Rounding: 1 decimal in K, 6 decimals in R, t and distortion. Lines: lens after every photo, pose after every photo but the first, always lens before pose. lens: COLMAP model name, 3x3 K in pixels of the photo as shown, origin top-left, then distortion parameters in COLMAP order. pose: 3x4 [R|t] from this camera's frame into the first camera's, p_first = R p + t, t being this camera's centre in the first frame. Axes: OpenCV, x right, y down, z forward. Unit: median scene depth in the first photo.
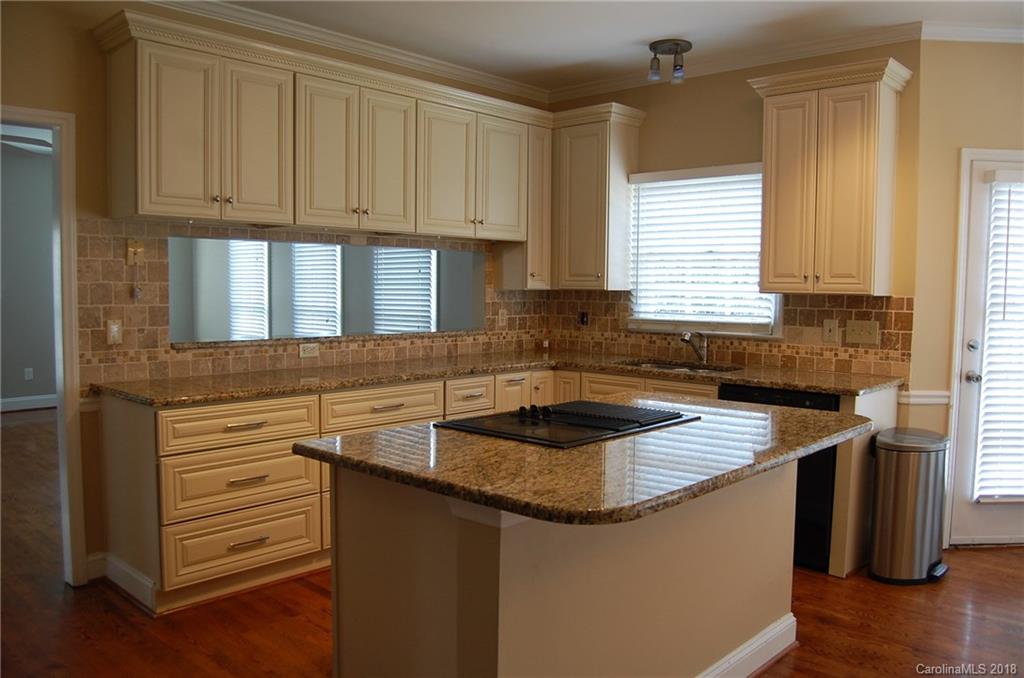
lens RADIAL K [[807.4, 0, 508.7], [0, 807.4, 337.1], [0, 0, 1]] dist [-0.042123, -0.001132]
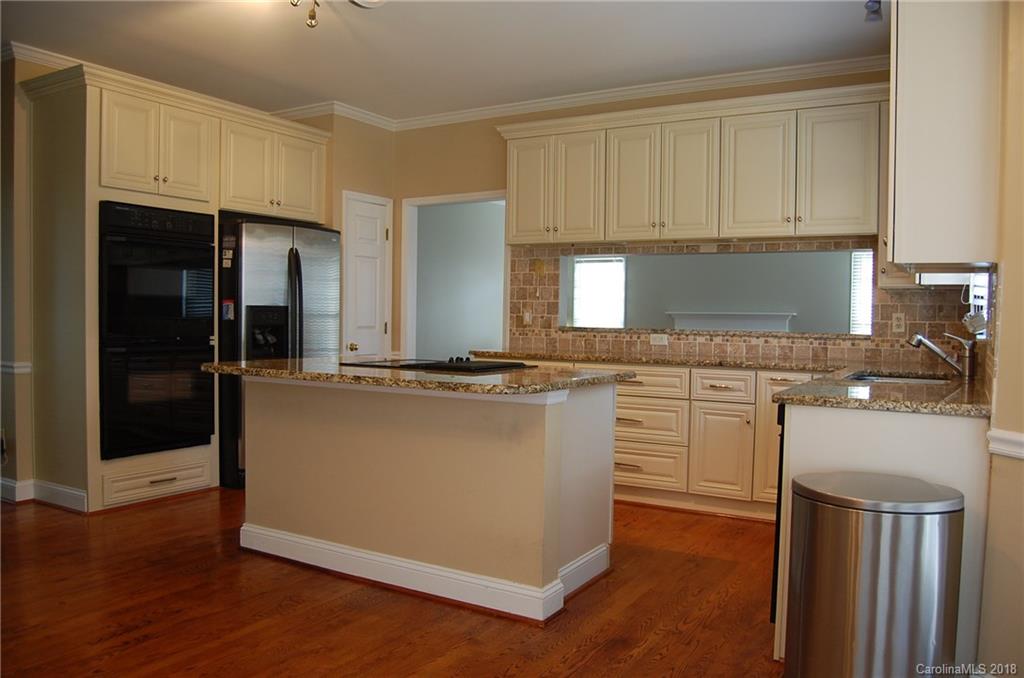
lens RADIAL K [[807.4, 0, 509.8], [0, 807.4, 343.4], [0, 0, 1]] dist [-0.042123, -0.001132]
pose [[0.237718, 0.032375, -0.970794, 0.976116], [-0.074262, 0.997125, 0.015069, 0.022069], [0.968491, 0.068511, 0.239439, 0.508874]]
